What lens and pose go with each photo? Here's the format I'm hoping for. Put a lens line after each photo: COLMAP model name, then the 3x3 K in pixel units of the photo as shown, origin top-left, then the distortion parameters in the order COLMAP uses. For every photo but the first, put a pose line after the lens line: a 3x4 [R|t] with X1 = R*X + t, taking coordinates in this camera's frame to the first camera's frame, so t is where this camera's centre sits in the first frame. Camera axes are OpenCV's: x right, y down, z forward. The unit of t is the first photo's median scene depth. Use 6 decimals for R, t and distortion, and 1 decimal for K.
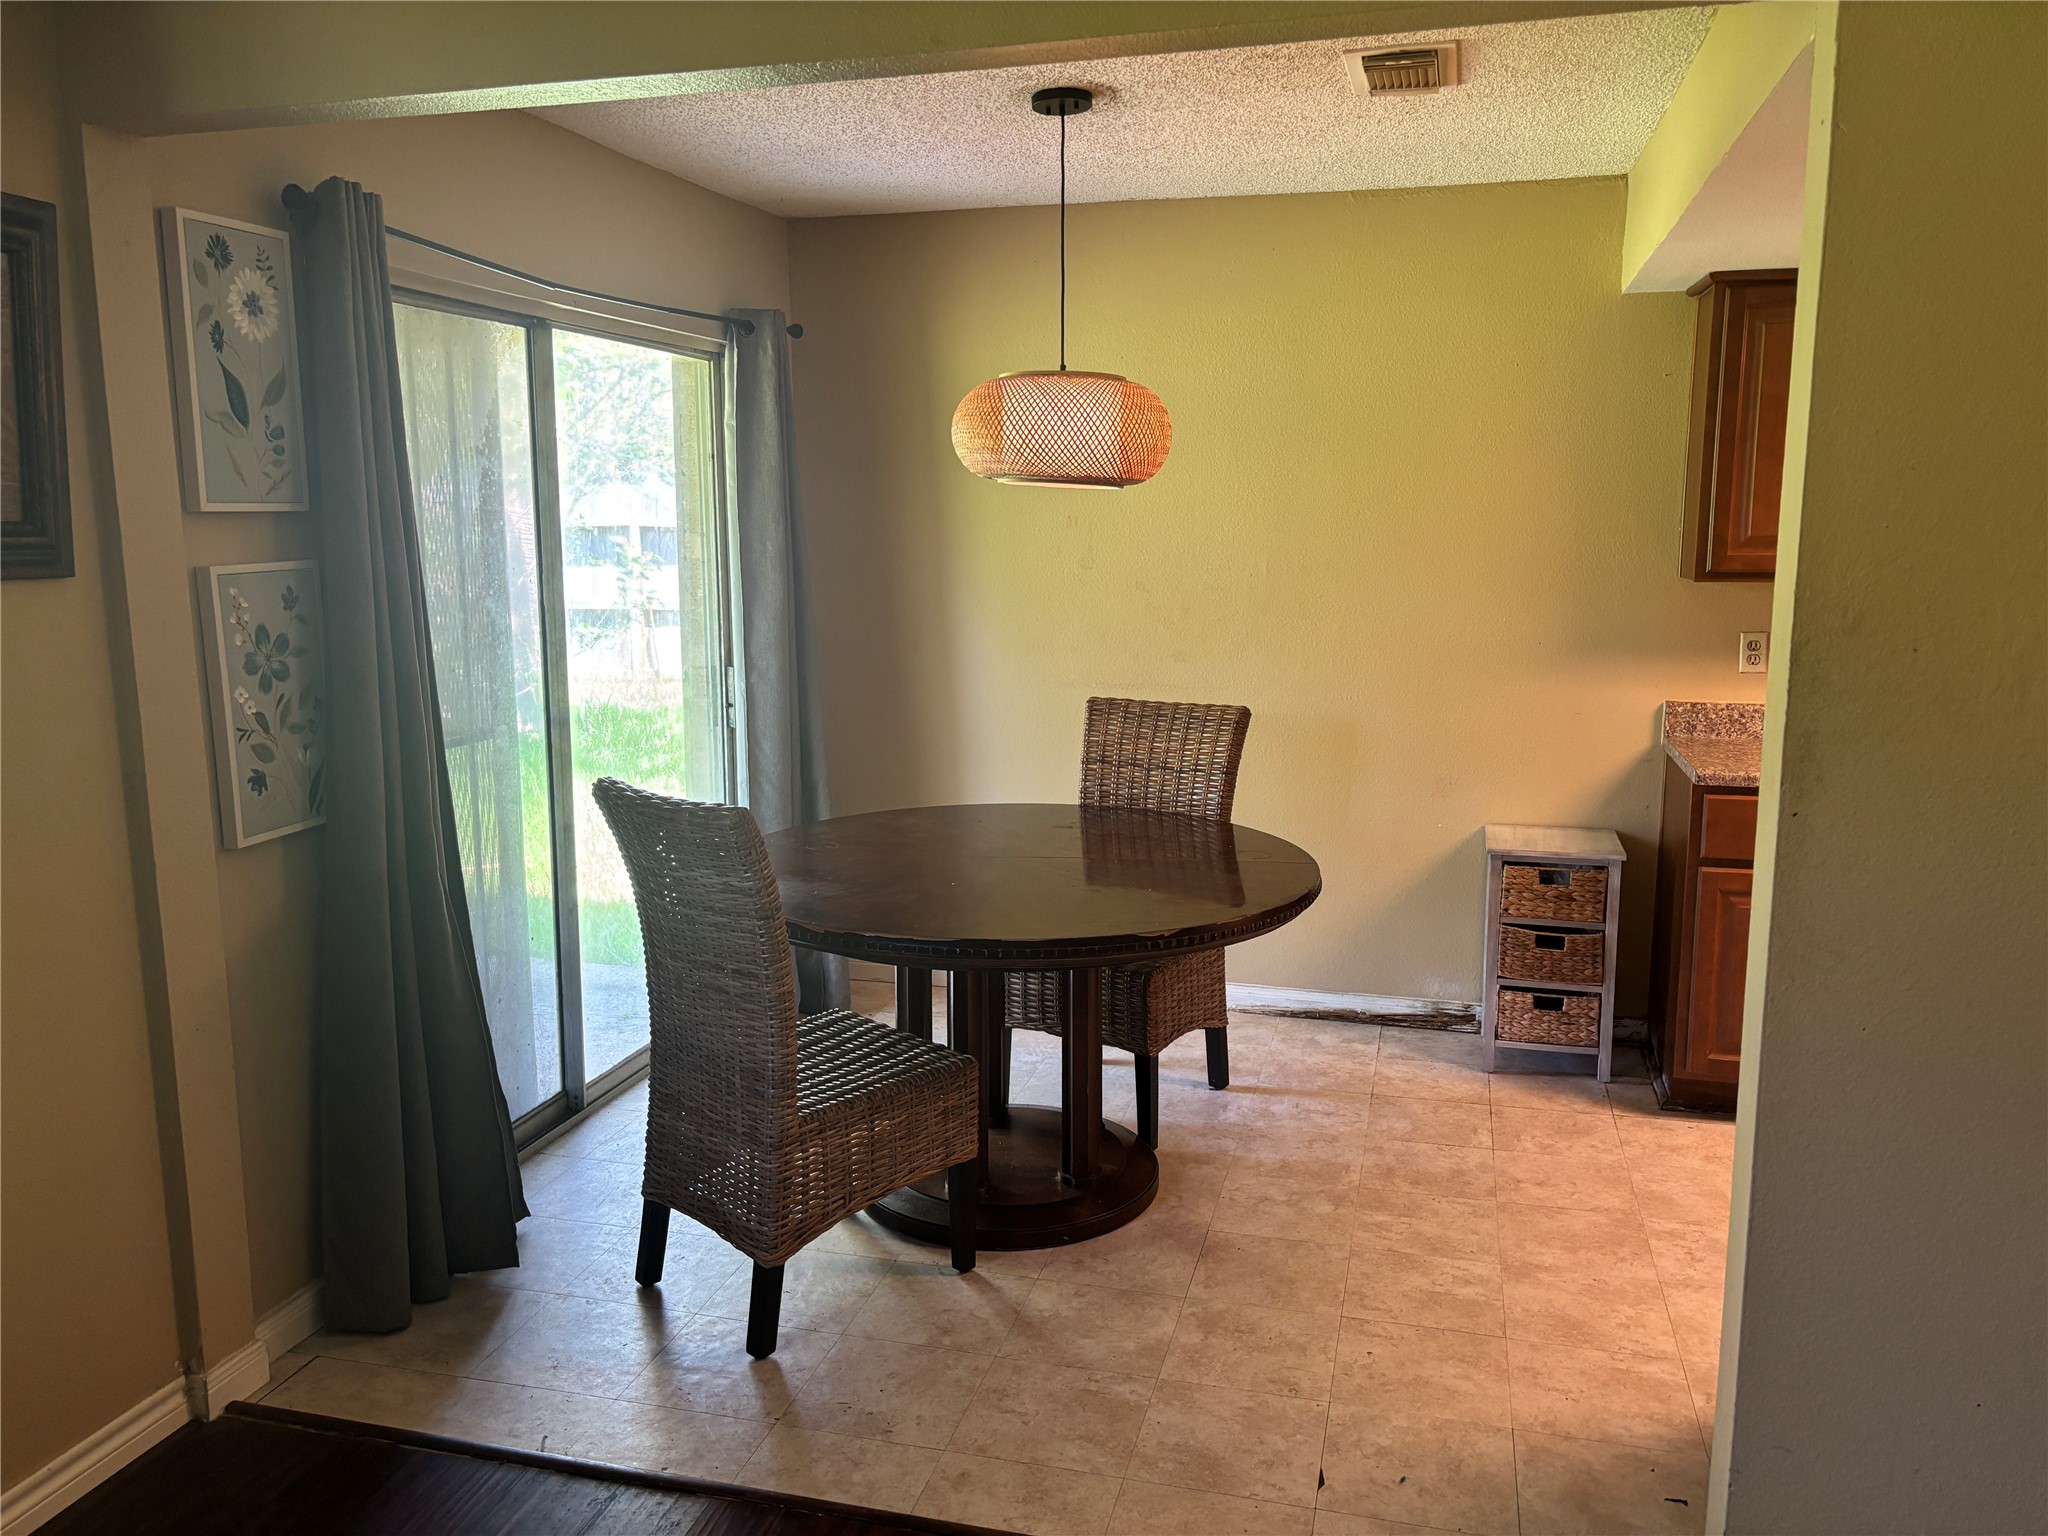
lens RADIAL K [[1565.9, 0, 1018.1], [0, 1565.9, 774.4], [0, 0, 1]] dist [0.029098, -0.002289]
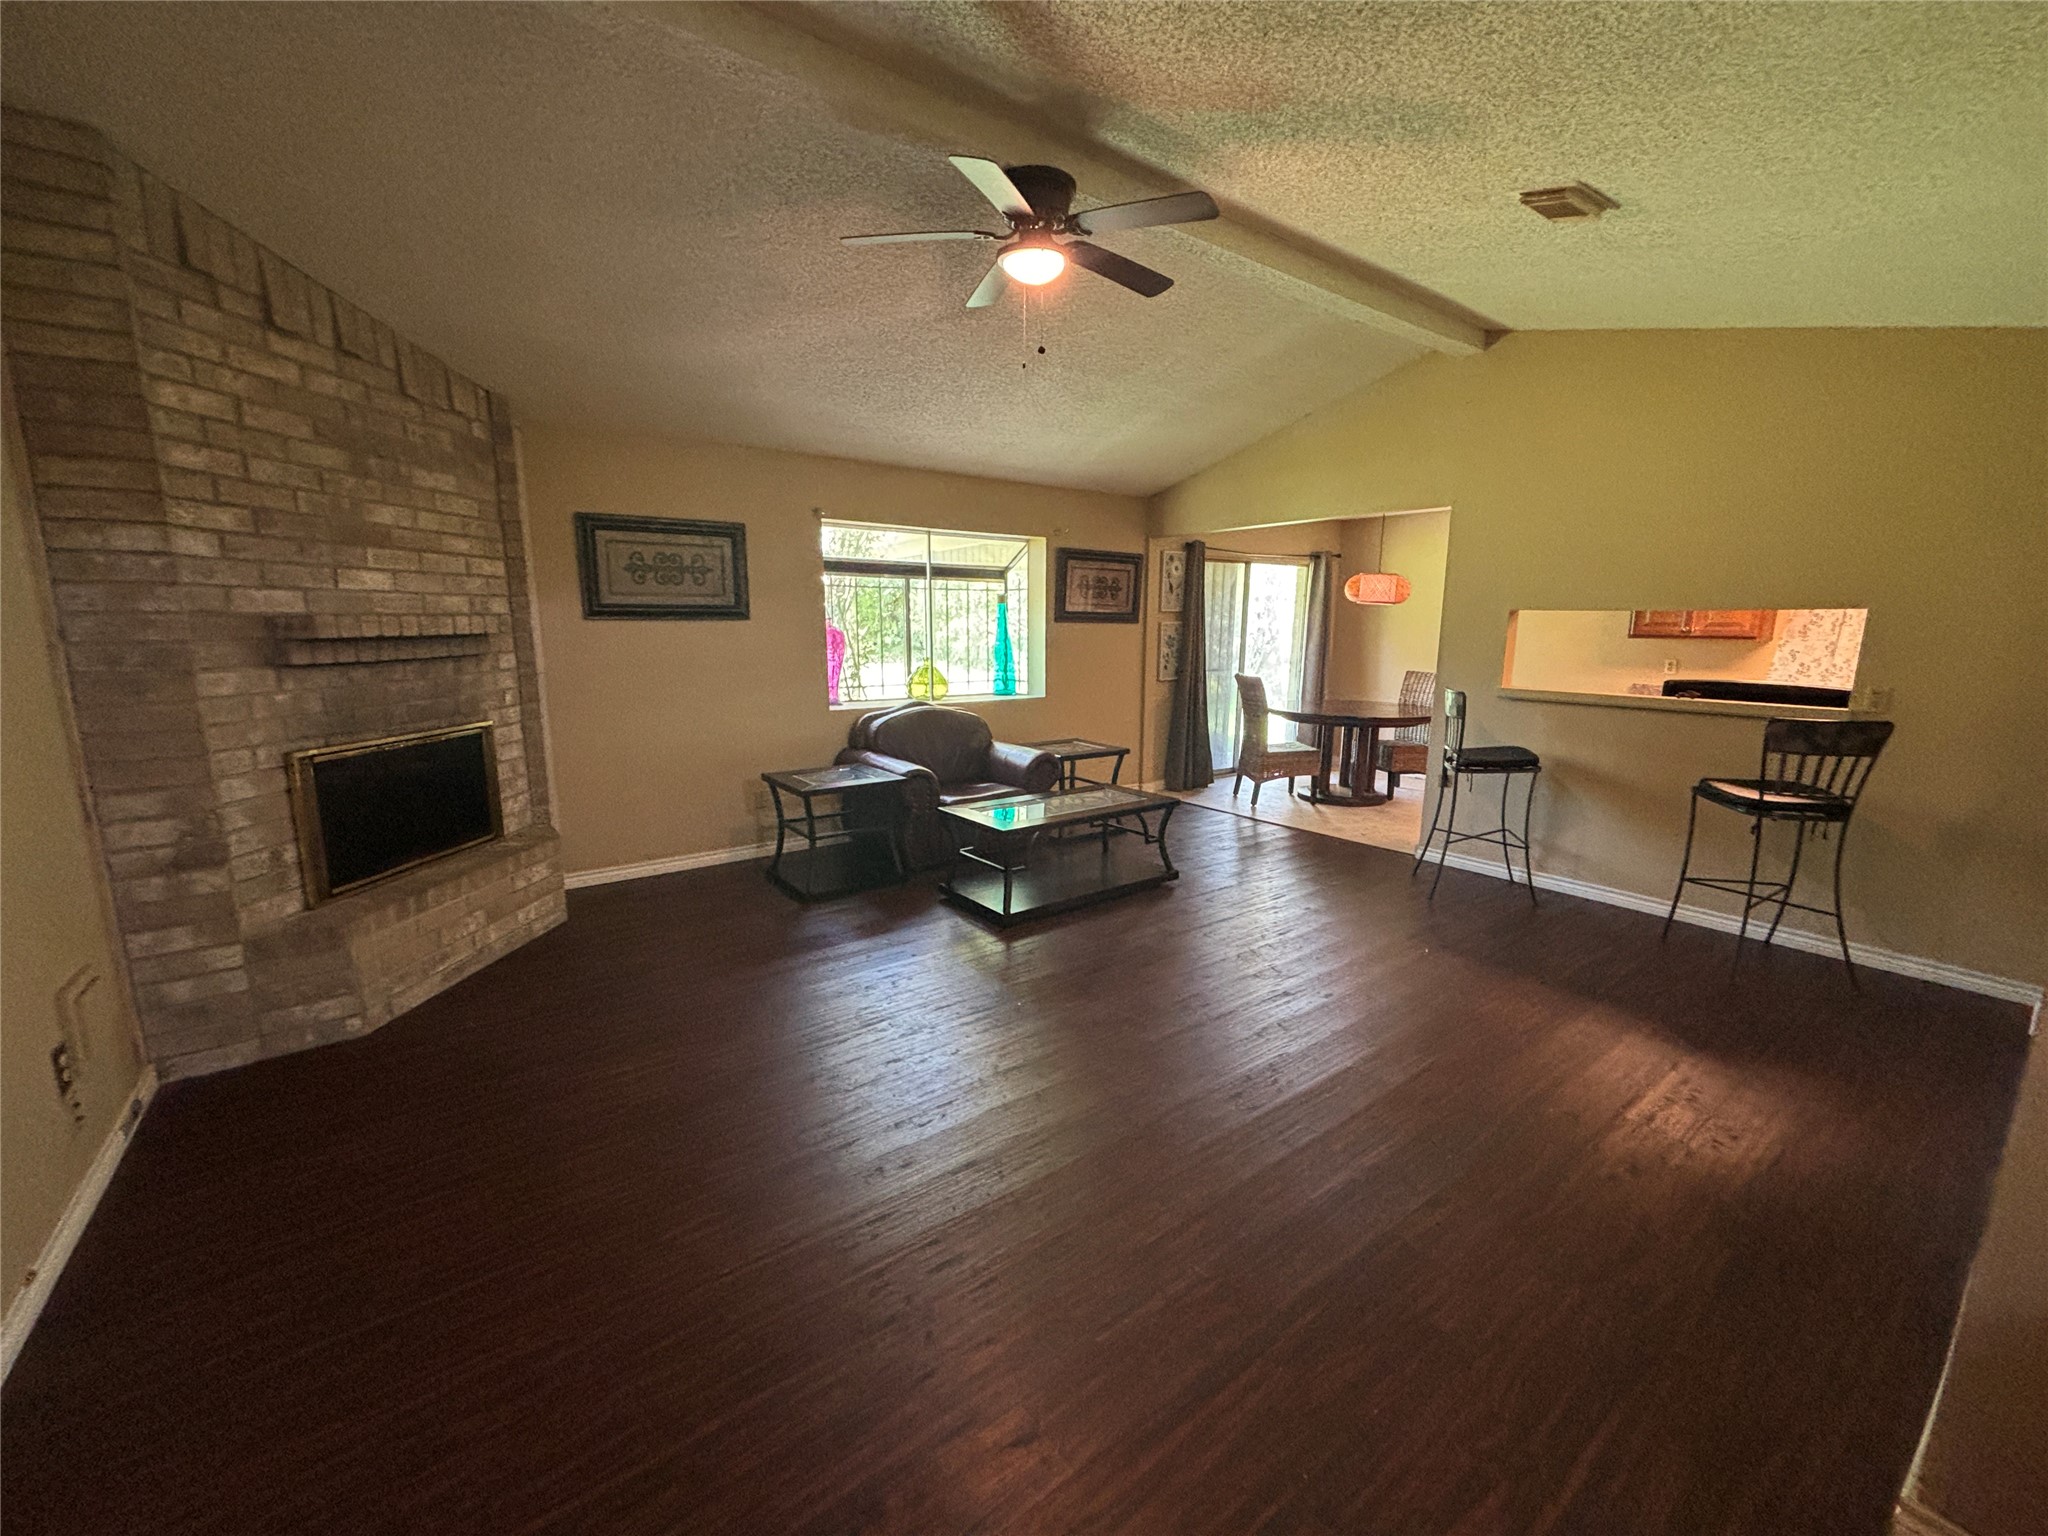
lens RADIAL K [[824.5, 0, 1018.7], [0, 824.5, 768.1], [0, 0, 1]] dist [-0.001818, -0.001605]
pose [[0.786735, 0.121324, -0.605251, 0.698576], [-0.107302, 0.992447, 0.059461, 0.200909], [0.607894, 0.018165, 0.793811, -1.217948]]
